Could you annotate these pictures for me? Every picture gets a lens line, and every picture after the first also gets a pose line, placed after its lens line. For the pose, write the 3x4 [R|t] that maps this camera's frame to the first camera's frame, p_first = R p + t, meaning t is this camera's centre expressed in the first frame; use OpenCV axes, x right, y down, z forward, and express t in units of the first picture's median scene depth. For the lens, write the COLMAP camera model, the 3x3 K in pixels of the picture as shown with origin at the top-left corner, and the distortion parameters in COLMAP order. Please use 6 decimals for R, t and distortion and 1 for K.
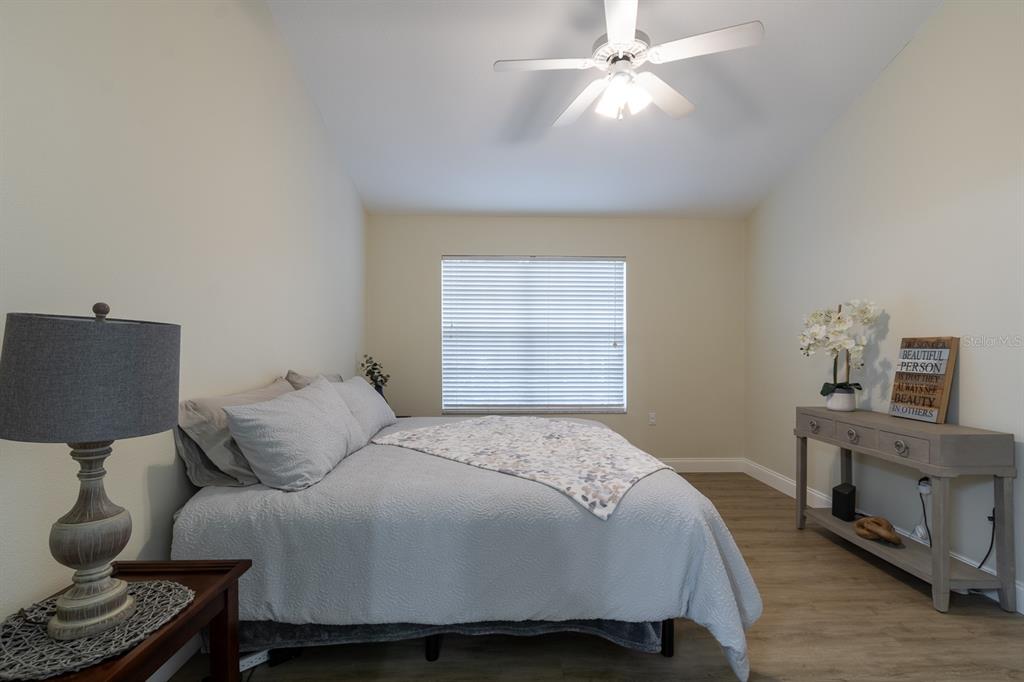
lens RADIAL K [[472.0, 0, 513.2], [0, 472.0, 346.9], [0, 0, 1]] dist [0.000872, -0.000433]
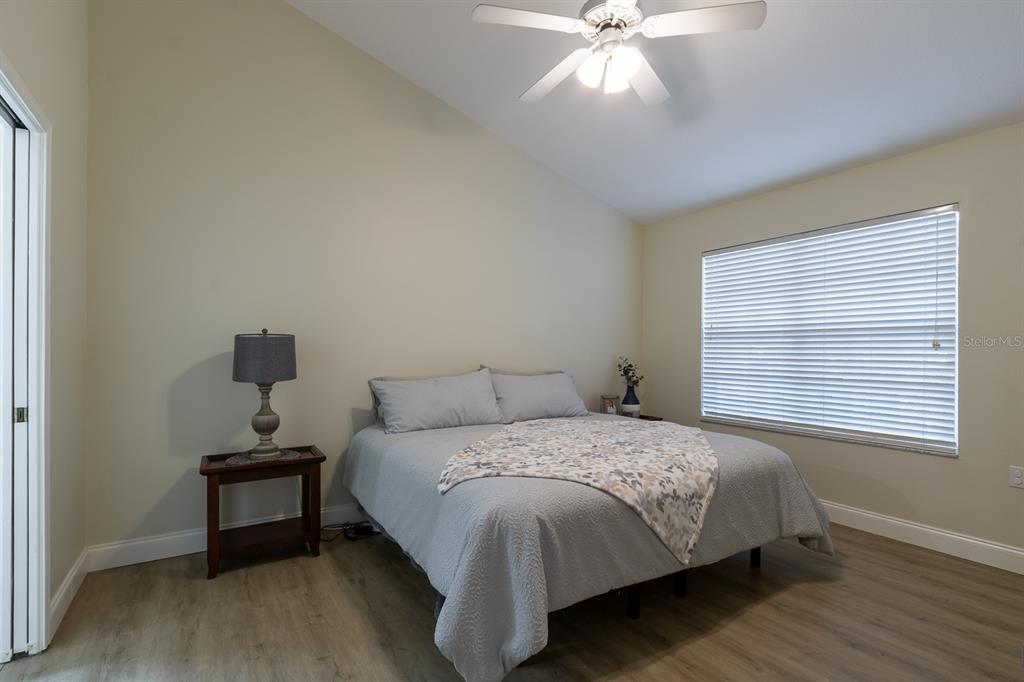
lens RADIAL K [[472.0, 0, 514.1], [0, 472.0, 339.7], [0, 0, 1]] dist [0.000872, -0.000433]
pose [[0.537169, -0.017991, -0.843283, 0.443911], [-0.005611, 0.999674, -0.024902, 0.006385], [0.843456, 0.018108, 0.536893, 0.185630]]
